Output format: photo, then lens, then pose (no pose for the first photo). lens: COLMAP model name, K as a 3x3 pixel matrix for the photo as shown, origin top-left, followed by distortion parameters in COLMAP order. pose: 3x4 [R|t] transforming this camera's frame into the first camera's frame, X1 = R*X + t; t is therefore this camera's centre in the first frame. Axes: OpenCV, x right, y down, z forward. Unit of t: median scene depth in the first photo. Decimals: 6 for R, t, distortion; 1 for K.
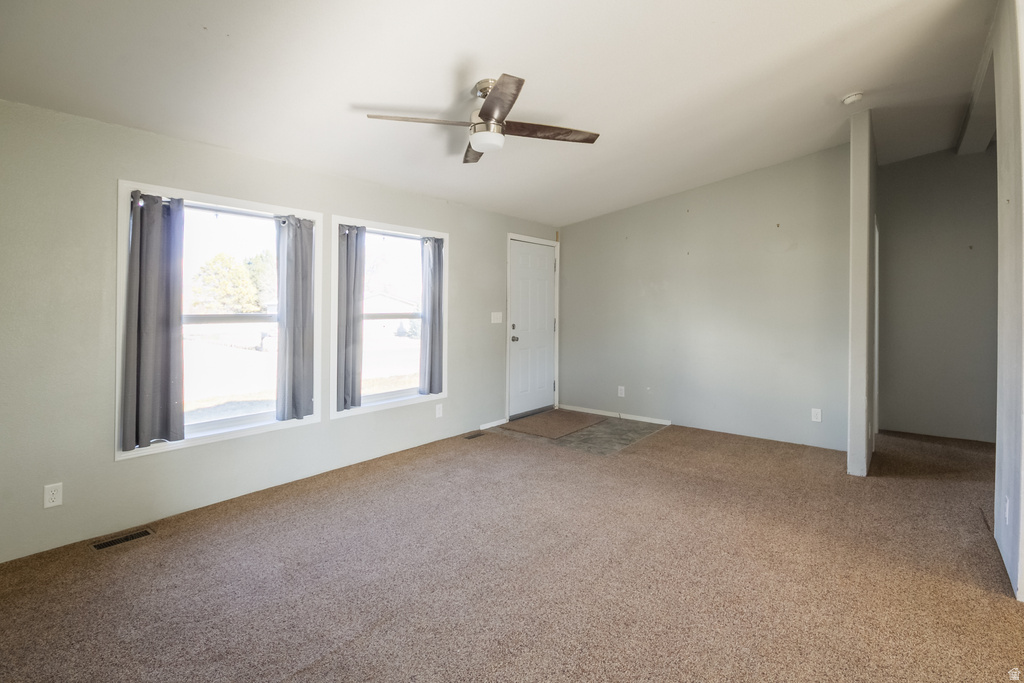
lens RADIAL K [[506.5, 0, 500.2], [0, 506.5, 316.0], [0, 0, 1]] dist [-0.002061, -0.002007]
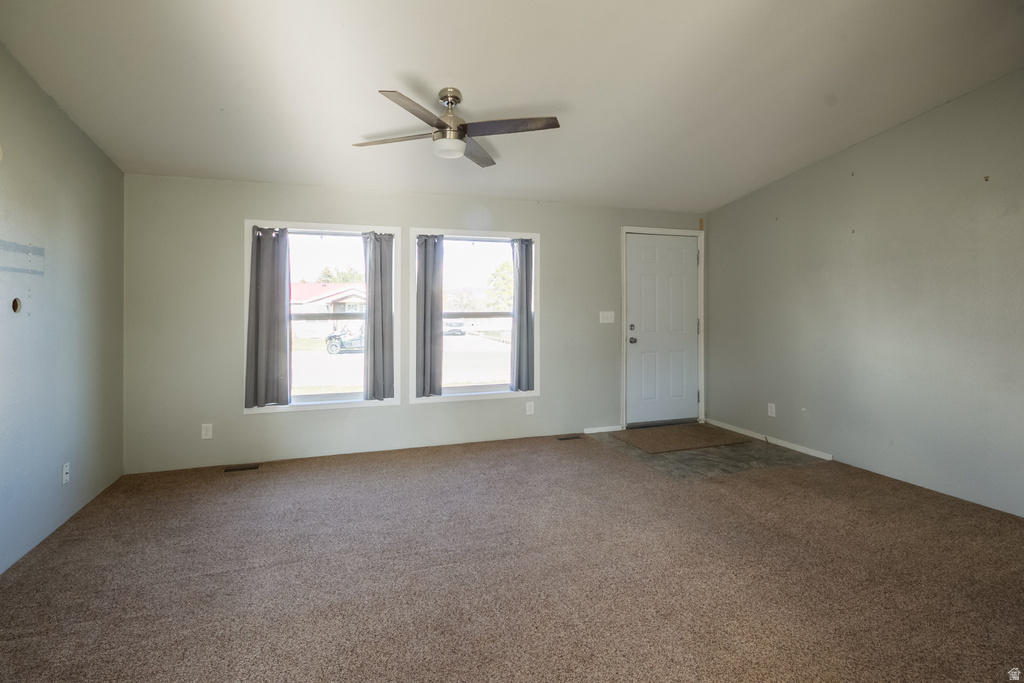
lens RADIAL K [[506.5, 0, 495.3], [0, 506.5, 316.6], [0, 0, 1]] dist [-0.002061, -0.002007]
pose [[0.839926, 0.005387, -0.542674, 0.472907], [-0.004558, 0.999985, 0.002872, 0.000292], [0.542682, 0.000061, 0.839939, 0.132997]]
